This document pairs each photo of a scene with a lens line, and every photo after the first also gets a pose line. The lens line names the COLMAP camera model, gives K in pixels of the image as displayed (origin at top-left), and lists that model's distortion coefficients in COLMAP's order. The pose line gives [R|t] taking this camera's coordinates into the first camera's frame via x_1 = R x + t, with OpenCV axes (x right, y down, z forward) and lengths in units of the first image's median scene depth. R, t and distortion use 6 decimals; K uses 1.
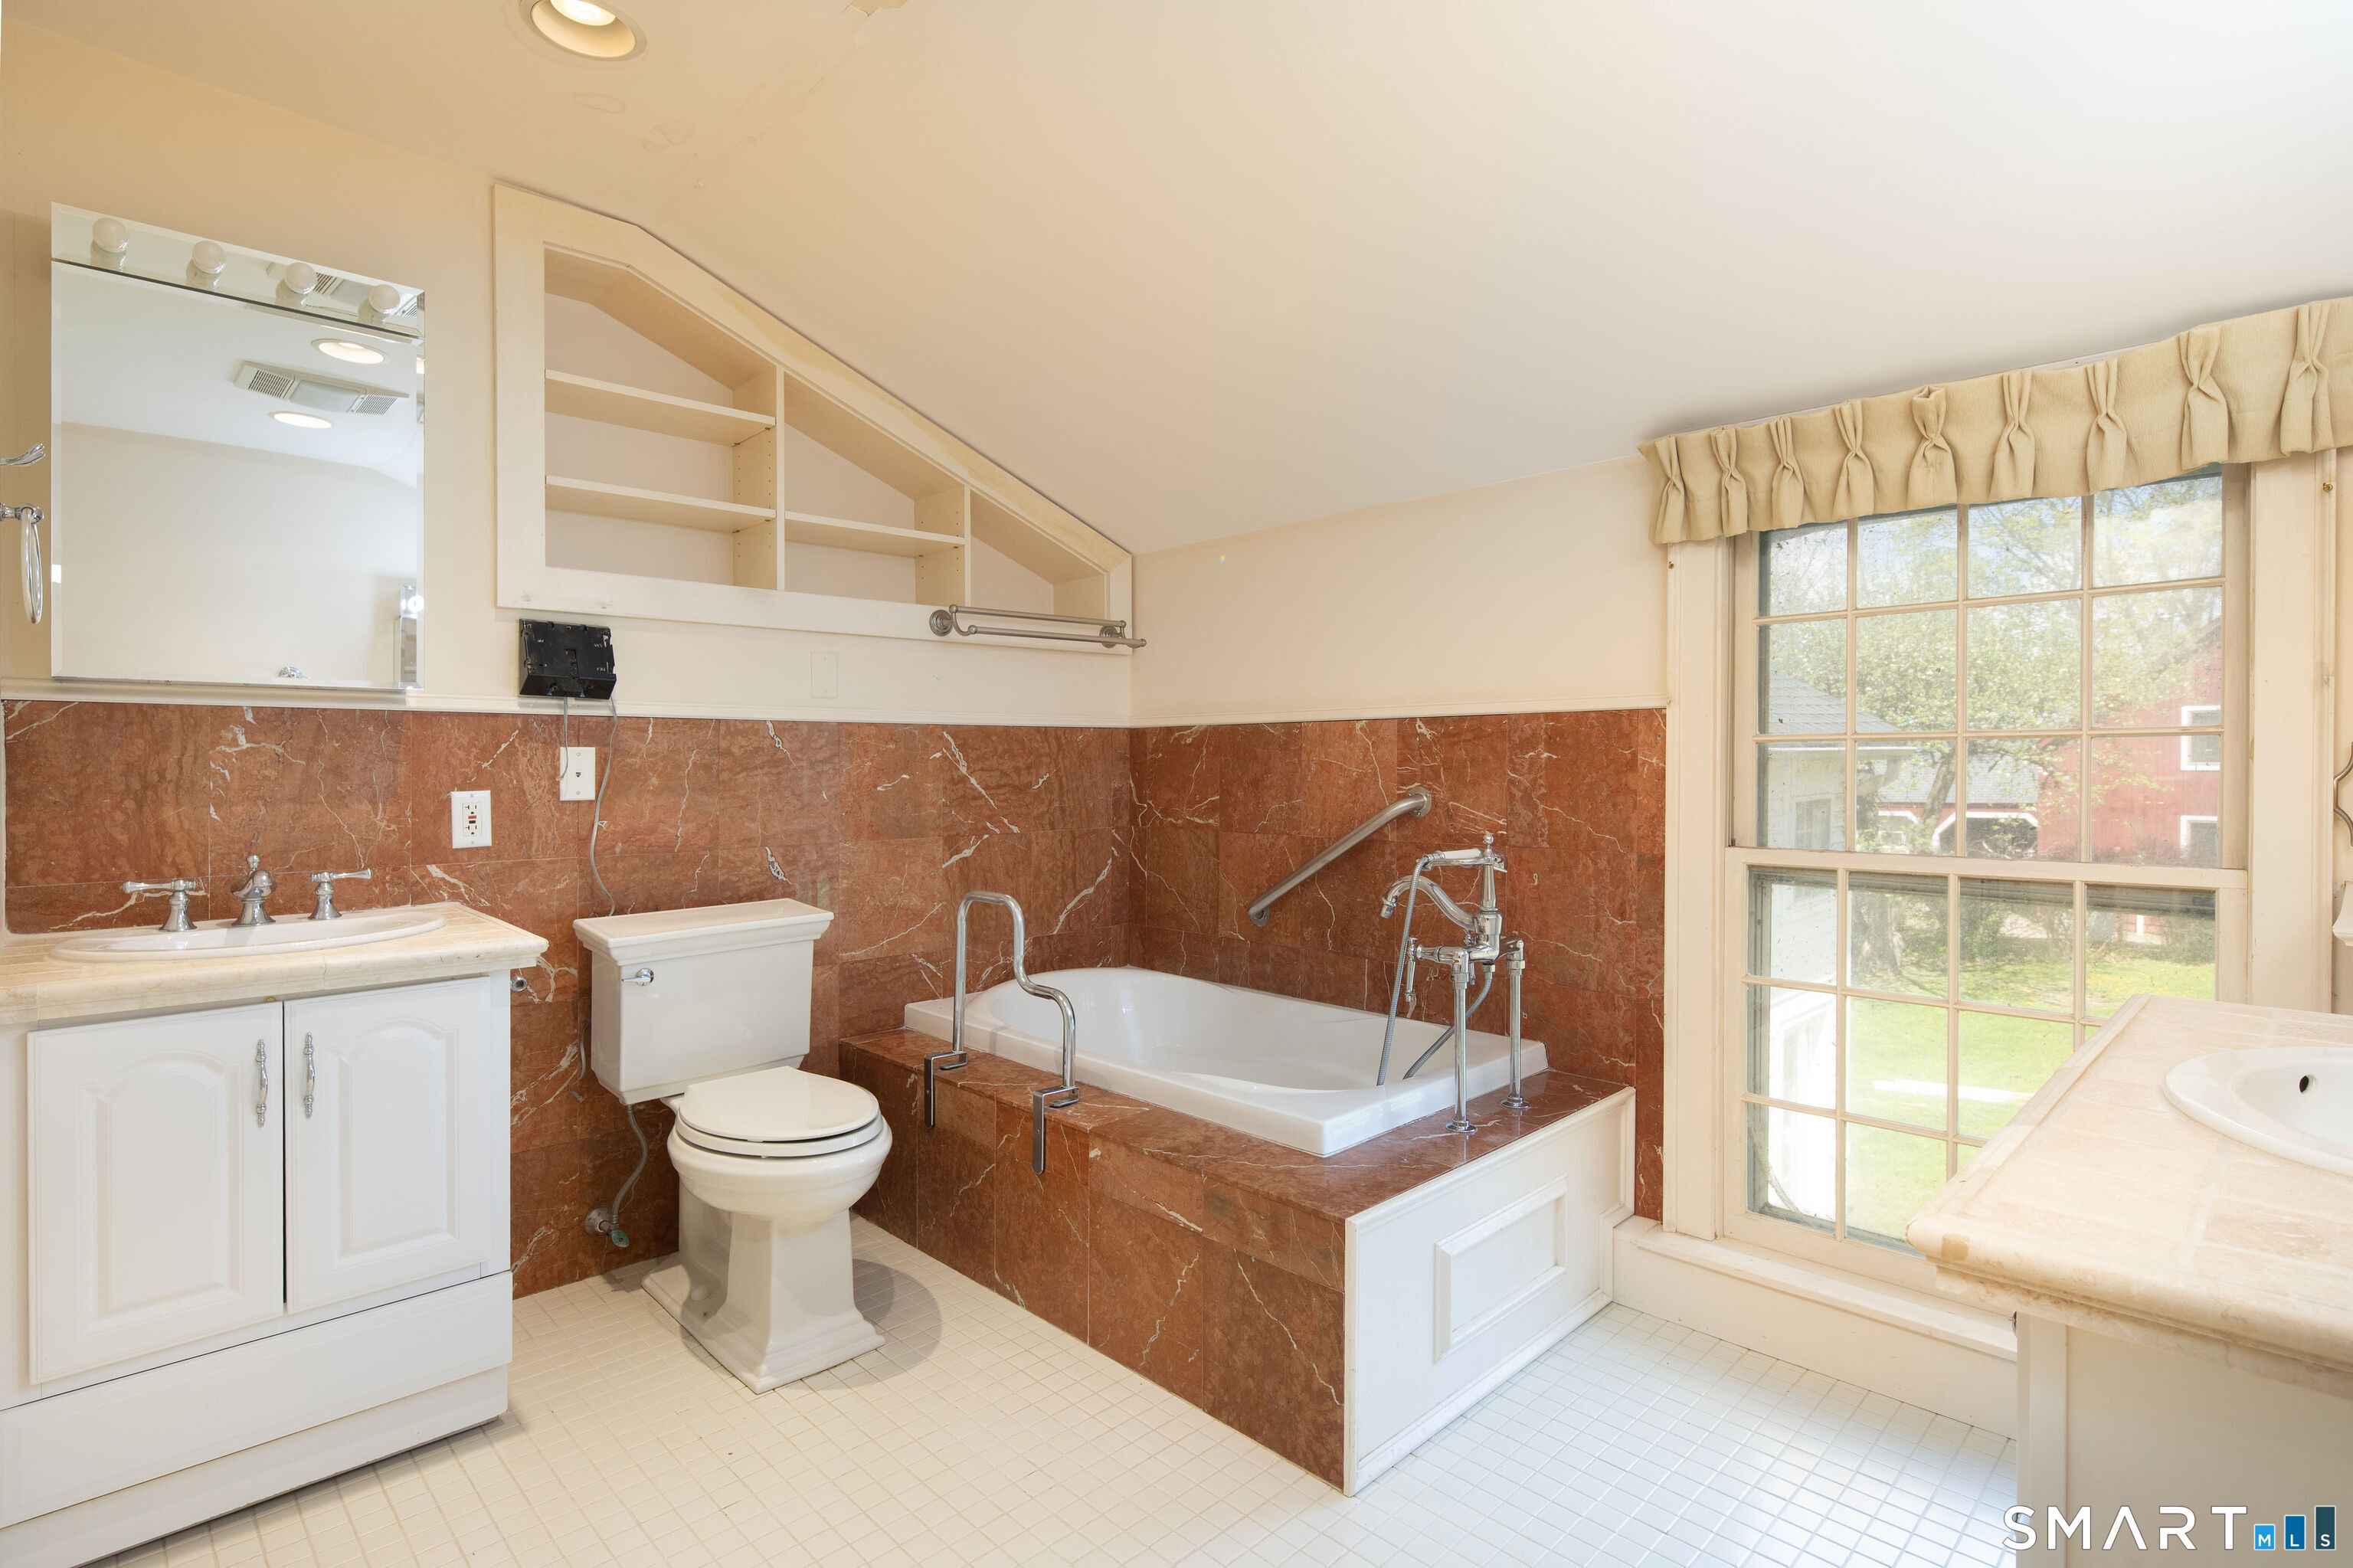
lens RADIAL K [[1155.6, 0, 1176.2], [0, 1155.6, 774.6], [0, 0, 1]] dist [0.003942, 0.000109]
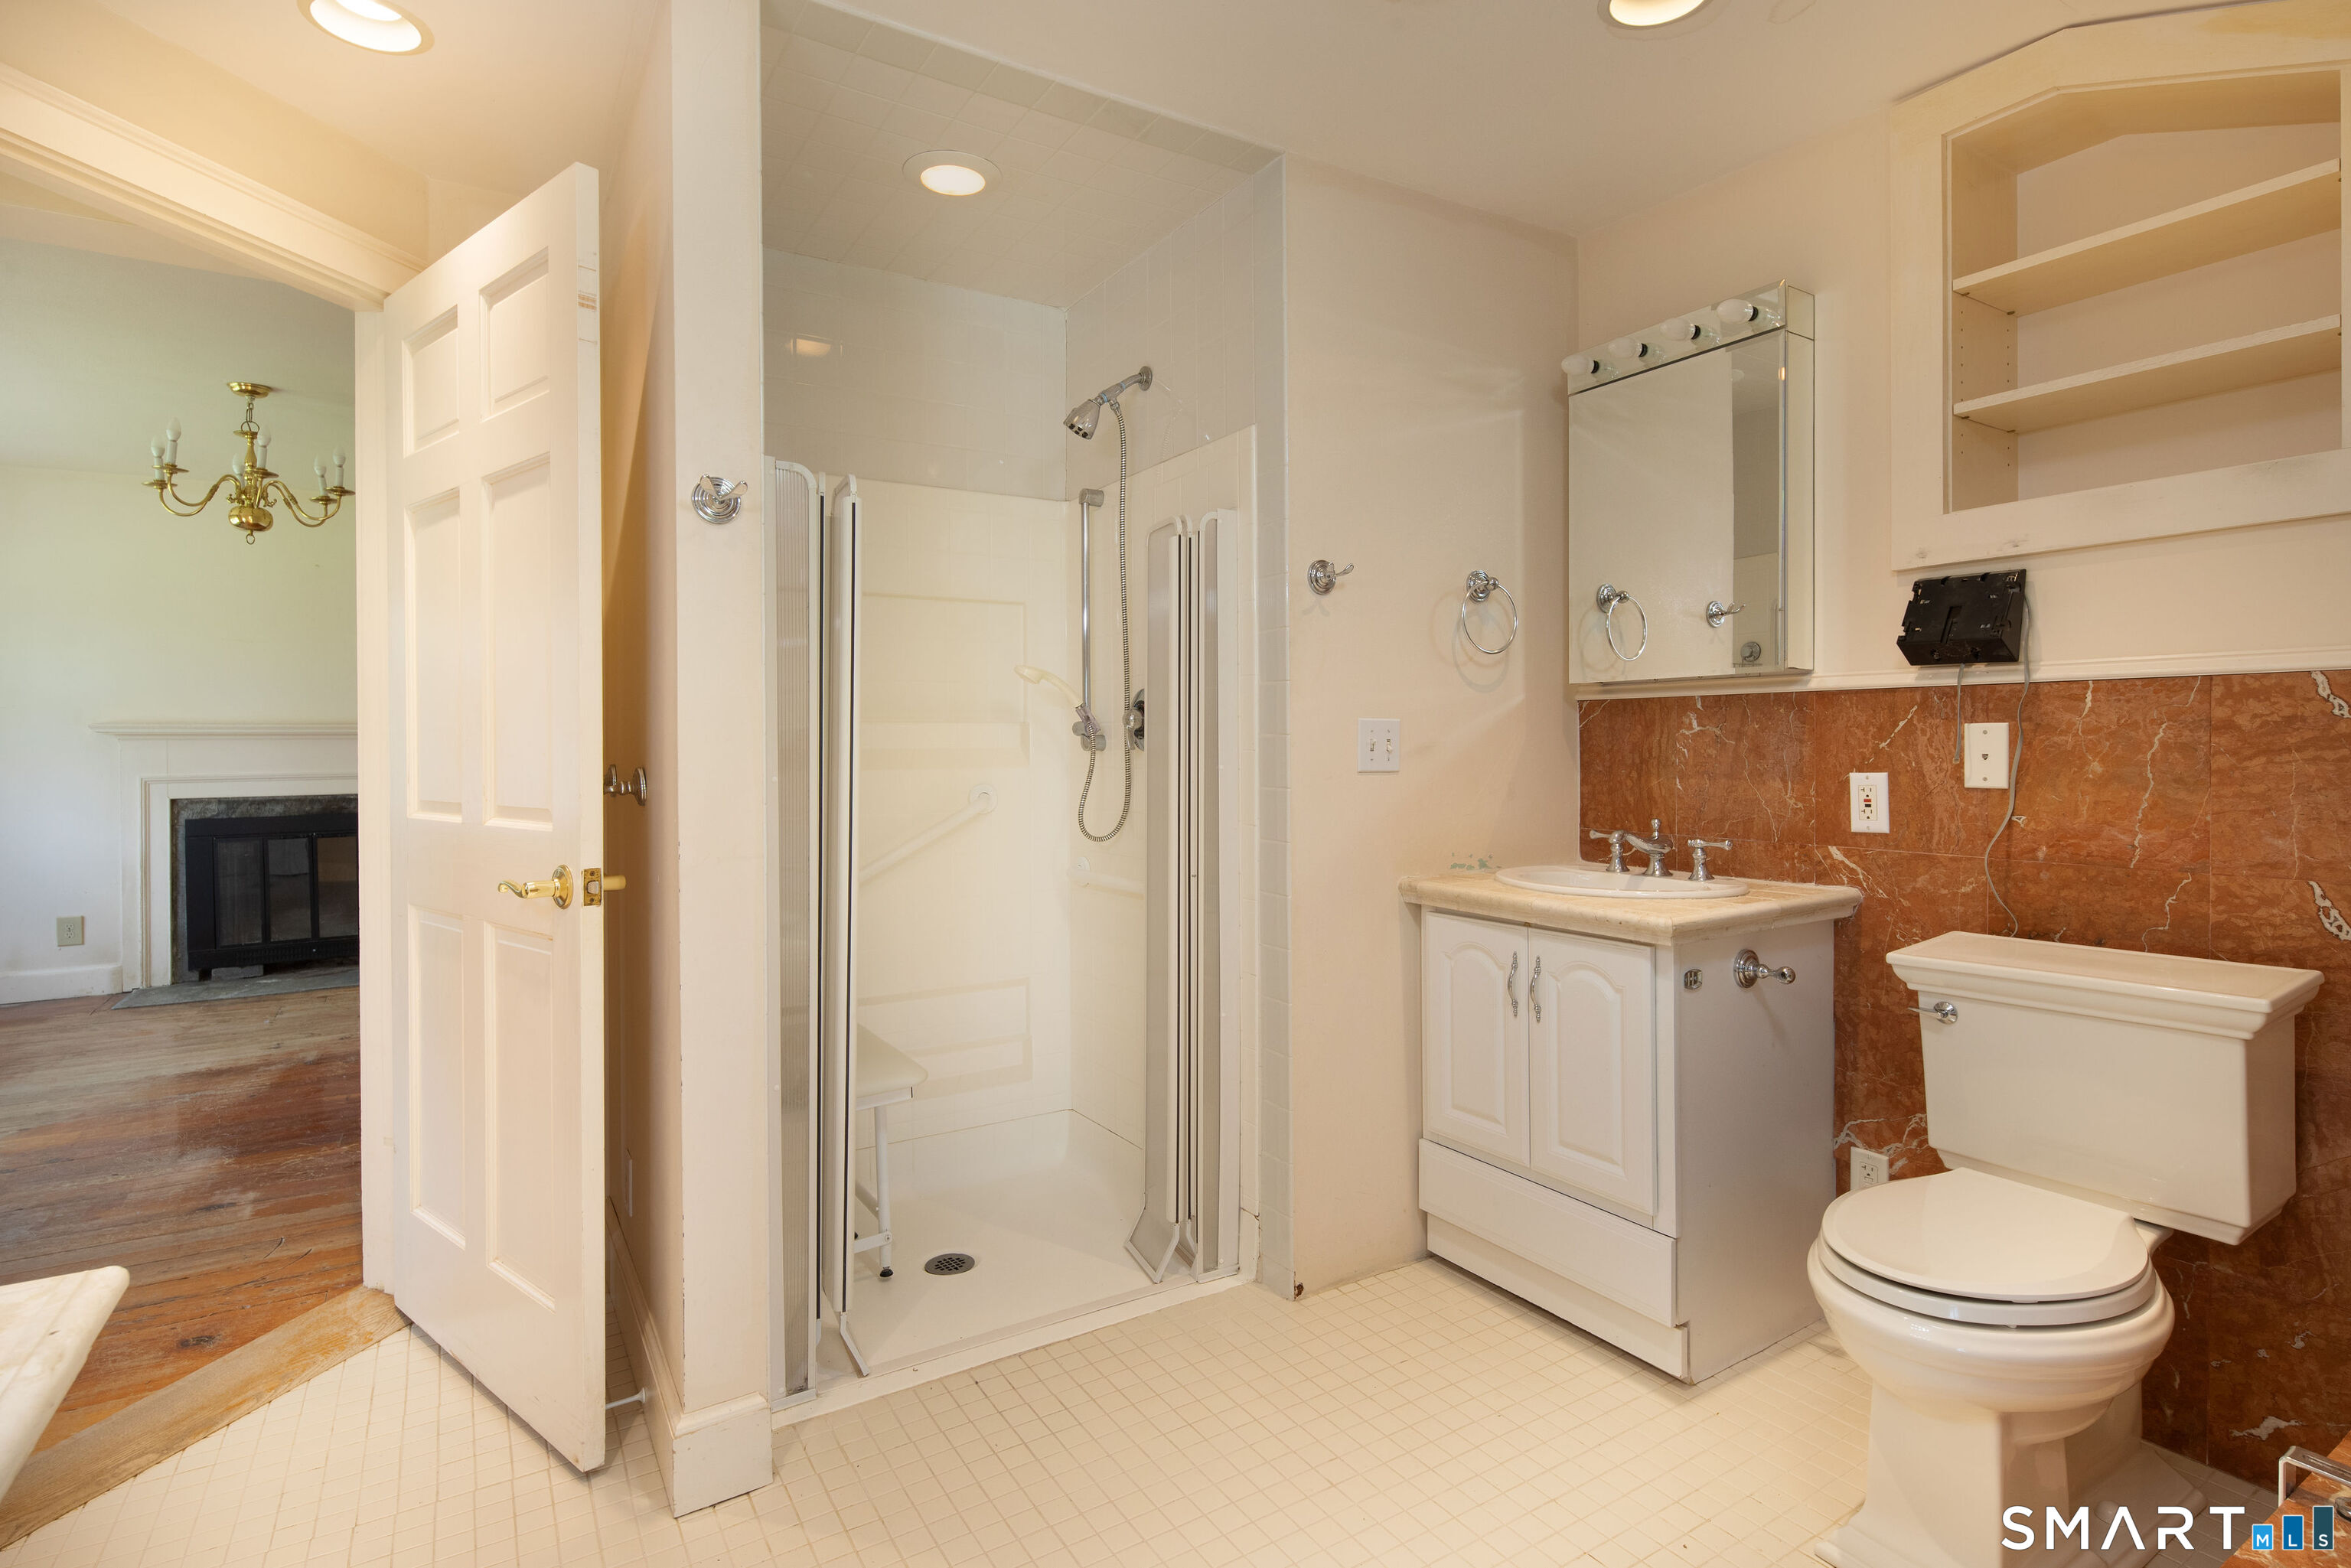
lens RADIAL K [[1154.6, 0, 1175.2], [0, 1154.6, 774.6], [0, 0, 1]] dist [0.003942, 0.000109]
pose [[-0.214343, 0.027225, -0.976379, 0.425433], [-0.006184, 0.999554, 0.029229, -0.008125], [0.976739, 0.012303, -0.214079, 0.648478]]
